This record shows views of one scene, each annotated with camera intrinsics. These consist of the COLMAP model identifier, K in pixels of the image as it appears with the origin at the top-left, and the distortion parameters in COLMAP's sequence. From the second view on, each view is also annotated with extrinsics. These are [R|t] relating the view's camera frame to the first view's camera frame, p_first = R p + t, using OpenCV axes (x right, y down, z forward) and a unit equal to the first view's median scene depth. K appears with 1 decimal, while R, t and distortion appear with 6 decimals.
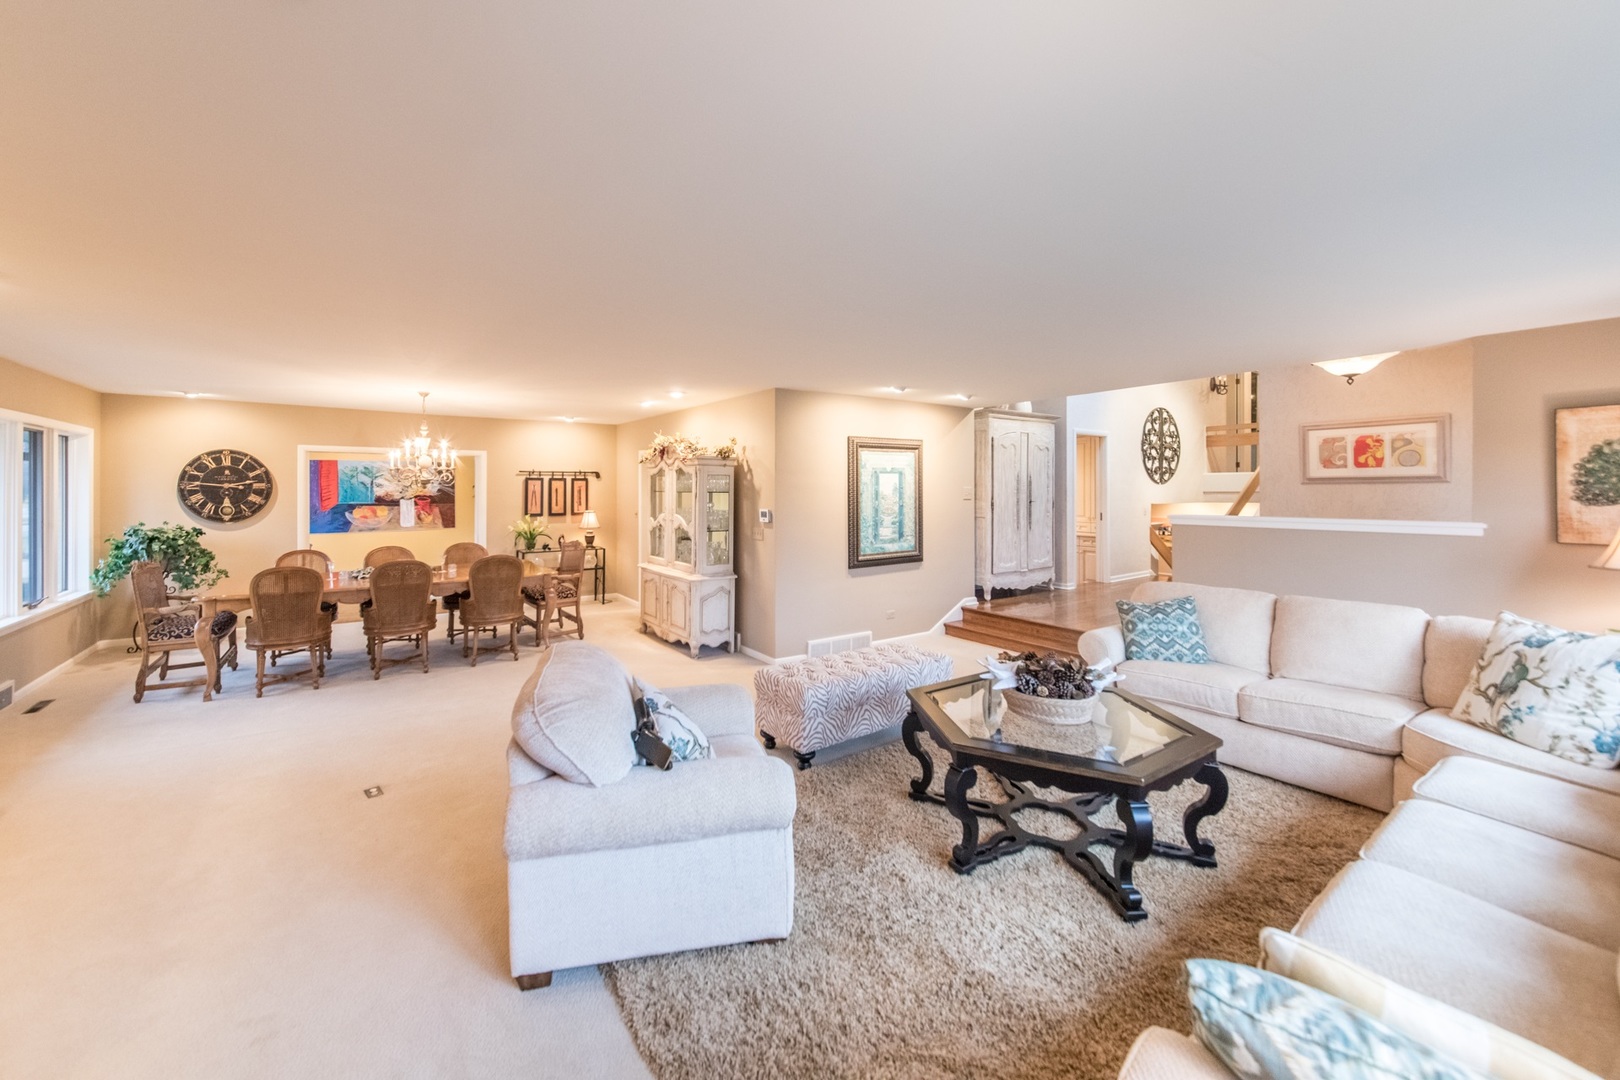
lens RADIAL K [[600.9, 0, 779.0], [0, 600.9, 490.3], [0, 0, 1]] dist [0.001751, 0.002176]
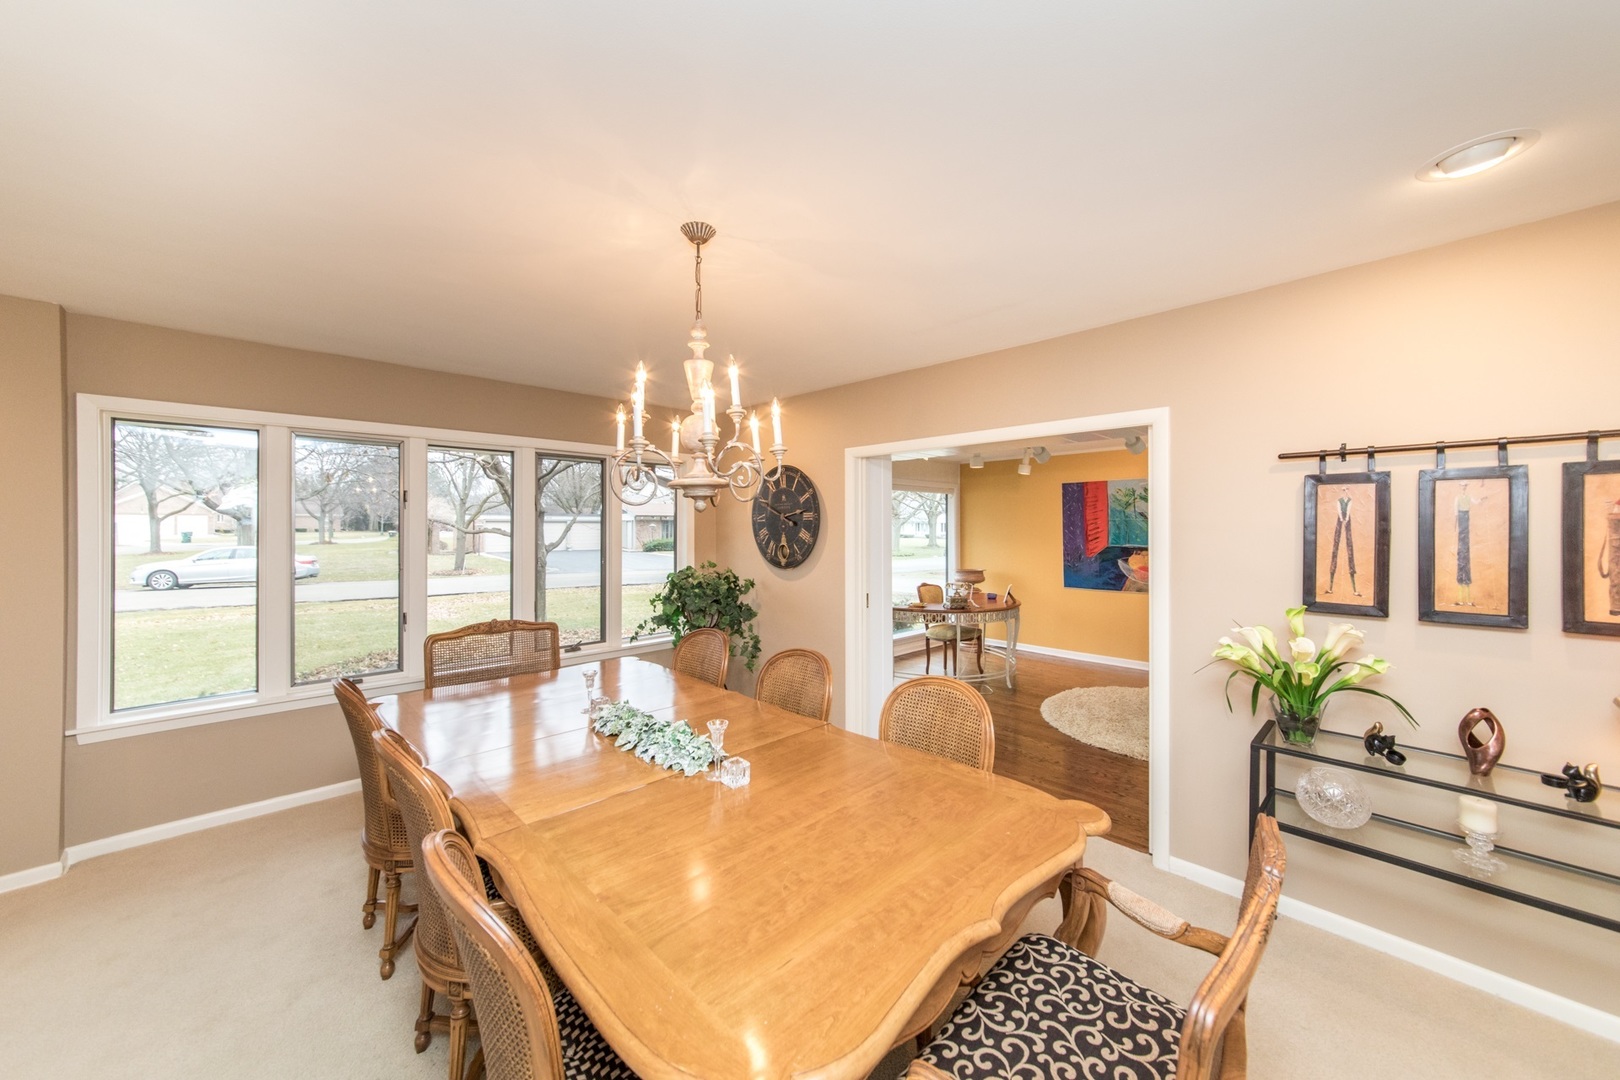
lens RADIAL K [[600.9, 0, 762.7], [0, 600.9, 523.1], [0, 0, 1]] dist [0.001751, 0.002176]
pose [[0.134562, -0.007582, -0.990876, -0.209383], [-0.003499, 0.999961, -0.008127, 0.005883], [0.990899, 0.004561, 0.134530, 0.865016]]
